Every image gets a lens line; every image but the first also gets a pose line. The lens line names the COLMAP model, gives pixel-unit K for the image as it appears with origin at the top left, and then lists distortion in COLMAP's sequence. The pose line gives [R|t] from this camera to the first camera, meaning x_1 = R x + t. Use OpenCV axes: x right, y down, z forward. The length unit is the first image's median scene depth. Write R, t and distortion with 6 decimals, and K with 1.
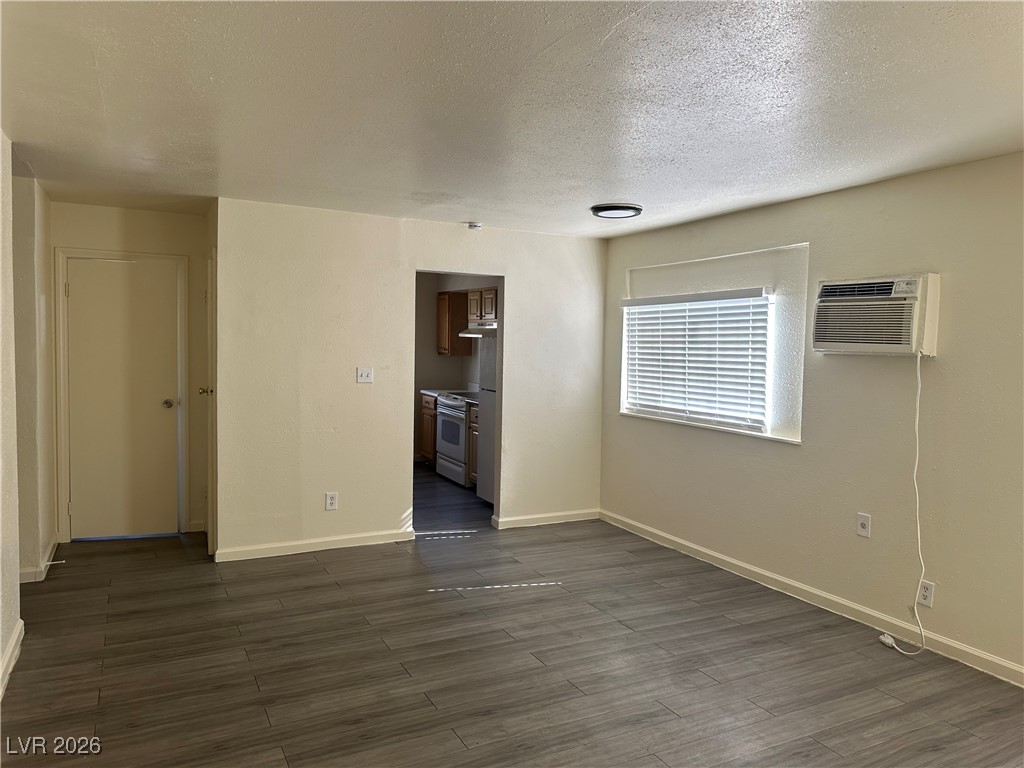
lens RADIAL K [[724.4, 0, 510.9], [0, 724.4, 379.9], [0, 0, 1]] dist [0.104226, -0.131425]
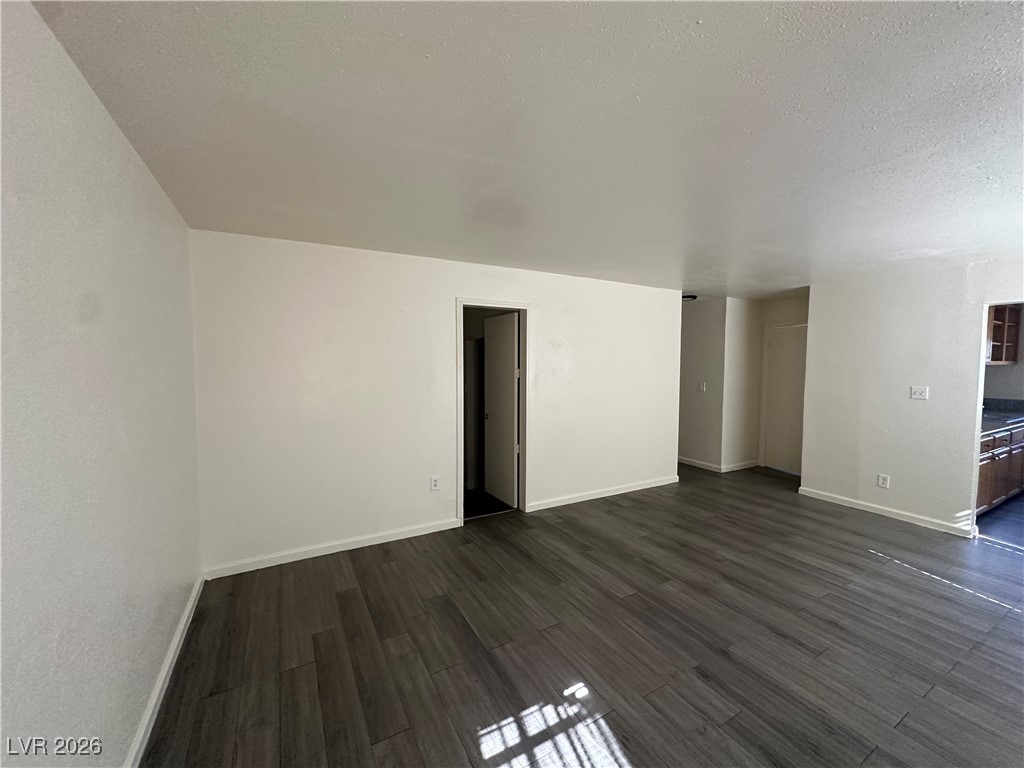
lens RADIAL K [[409.7, 0, 512.0], [0, 409.7, 384.0], [0, 0, 1]] dist [0.002662, 0.000441]
pose [[0.037372, 0.031343, -0.998810, 0.629718], [-0.063105, 0.997587, 0.028943, 0.002007], [0.997307, 0.061948, 0.039260, 0.301856]]
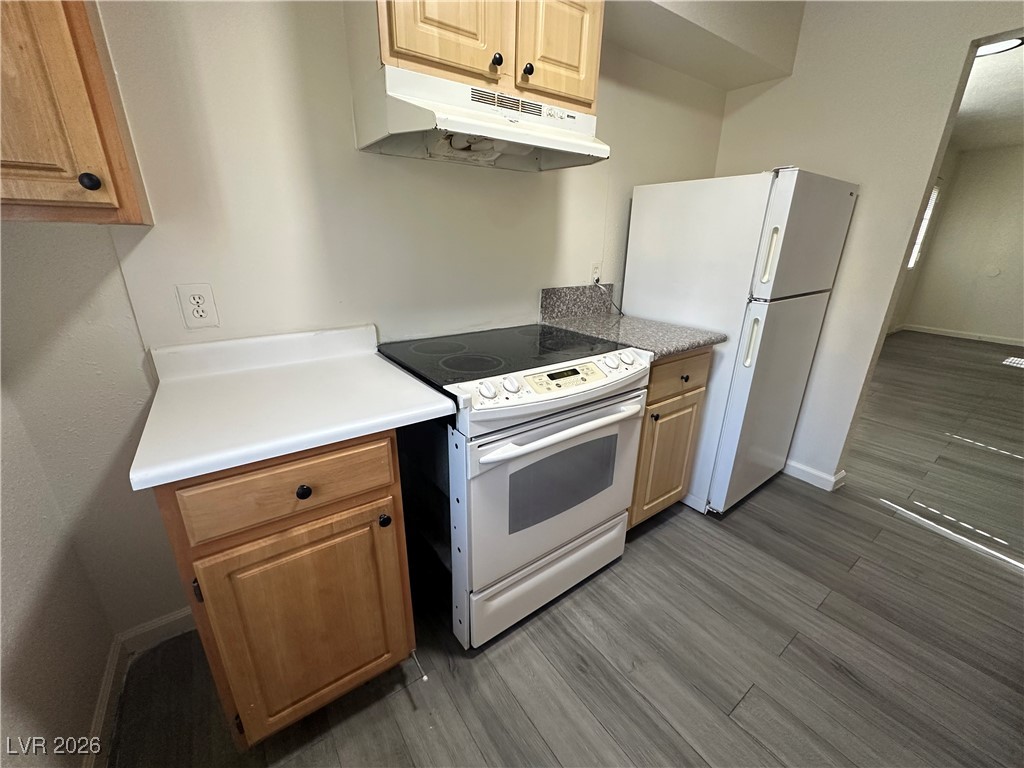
lens RADIAL K [[409.7, 0, 512.0], [0, 409.7, 384.0], [0, 0, 1]] dist [0.002662, 0.000441]
pose [[-0.148320, -0.348532, 0.925487, -0.417395], [0.052542, 0.931739, 0.359307, -0.056964], [-0.987543, 0.101919, -0.119883, 1.871106]]
